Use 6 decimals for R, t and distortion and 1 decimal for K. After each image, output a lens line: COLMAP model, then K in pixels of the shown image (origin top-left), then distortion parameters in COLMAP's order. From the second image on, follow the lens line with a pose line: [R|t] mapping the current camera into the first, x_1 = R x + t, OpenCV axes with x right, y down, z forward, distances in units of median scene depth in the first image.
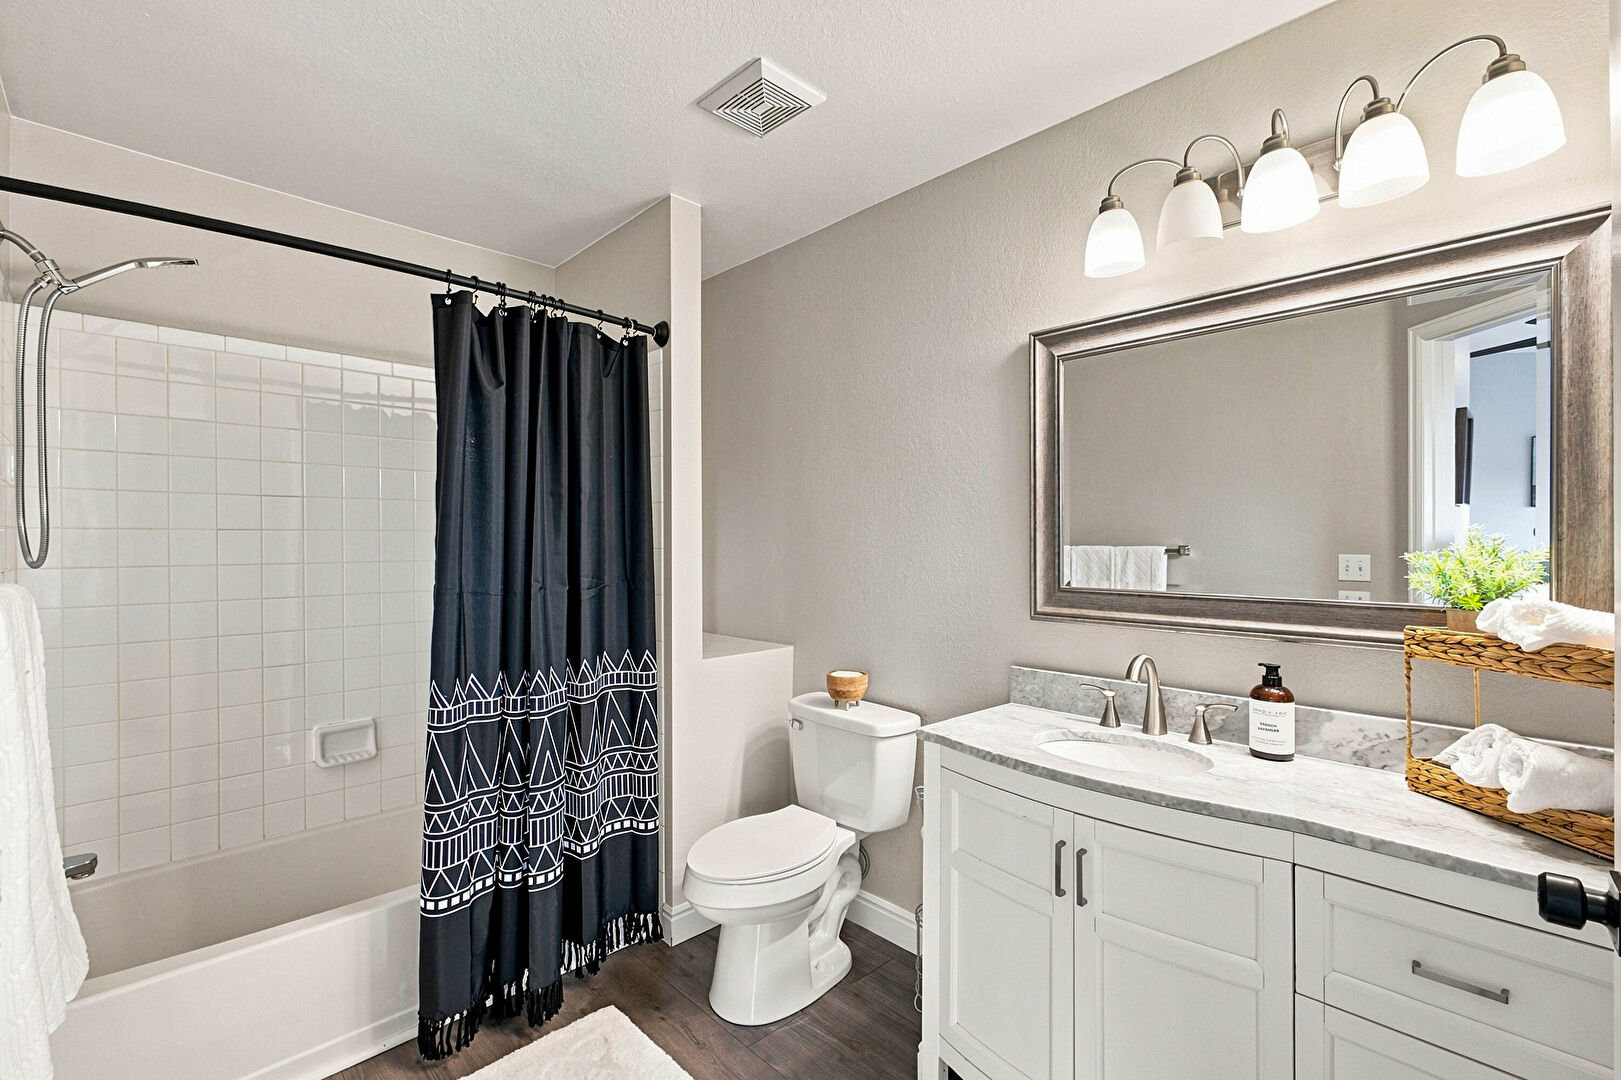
lens RADIAL K [[713.5, 0, 813.6], [0, 713.5, 543.9], [0, 0, 1]] dist [0.000530, -0.000657]
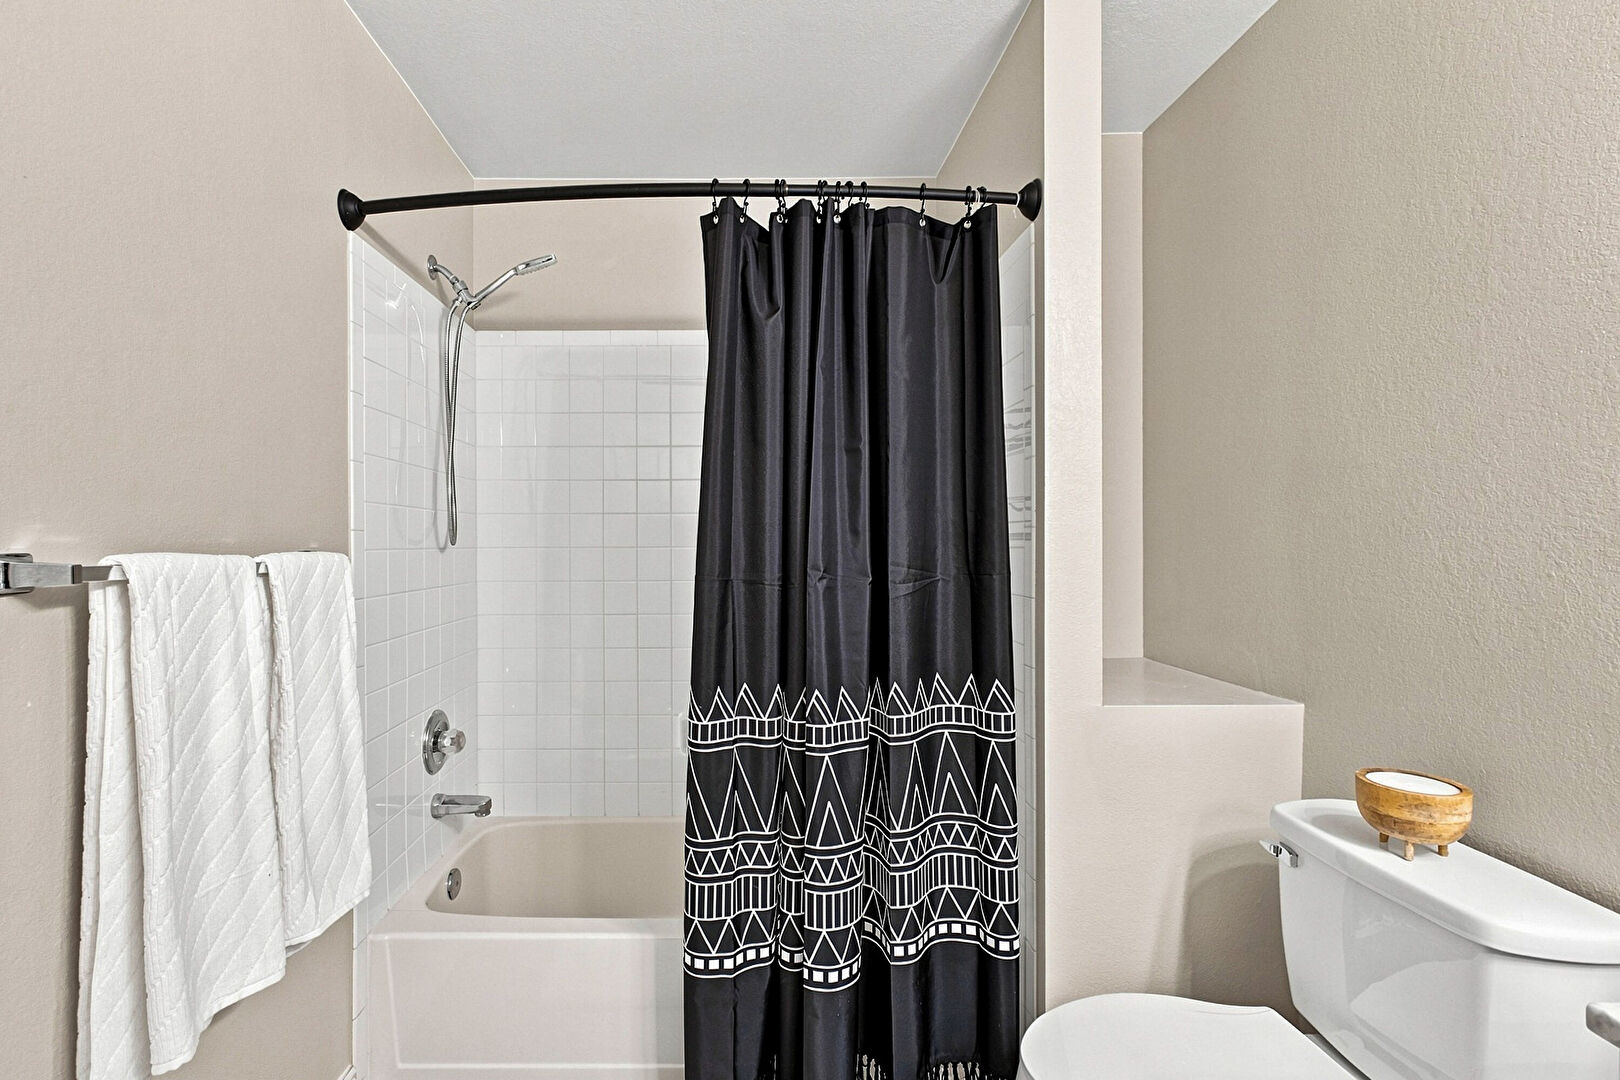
lens RADIAL K [[698.3, 0, 809.2], [0, 698.3, 543.4], [0, 0, 1]] dist [-0.001443, -0.000055]
pose [[0.708673, -0.001046, -0.705536, 0.101669], [0.001393, 0.999999, -0.000084, 0.023224], [0.705535, -0.000924, 0.708674, 0.426397]]
